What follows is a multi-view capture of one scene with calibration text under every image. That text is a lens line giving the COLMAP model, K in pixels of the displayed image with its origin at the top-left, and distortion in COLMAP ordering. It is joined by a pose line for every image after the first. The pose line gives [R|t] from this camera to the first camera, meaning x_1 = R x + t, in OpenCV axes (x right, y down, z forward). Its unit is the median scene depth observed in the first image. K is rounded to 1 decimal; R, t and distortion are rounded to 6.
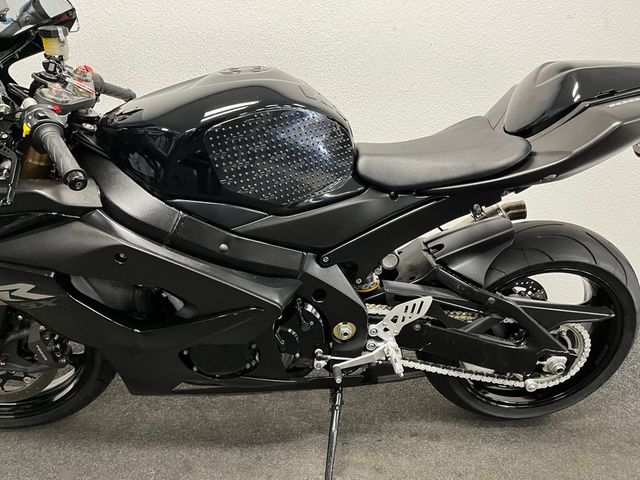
lens RADIAL K [[477.5, 0, 320.0], [0, 477.5, 240.0], [0, 0, 1]] dist [0.065348, -0.088812]
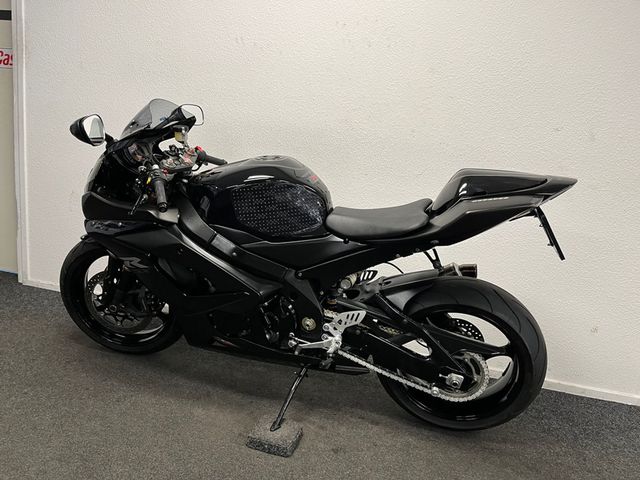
lens RADIAL K [[477.5, 0, 320.0], [0, 477.5, 240.0], [0, 0, 1]] dist [0.065348, -0.088812]
pose [[0.943528, 0.134702, -0.302671, 0.524101], [-0.167850, 0.982037, -0.086198, 0.051584], [0.285623, 0.132134, 0.949189, -0.498661]]
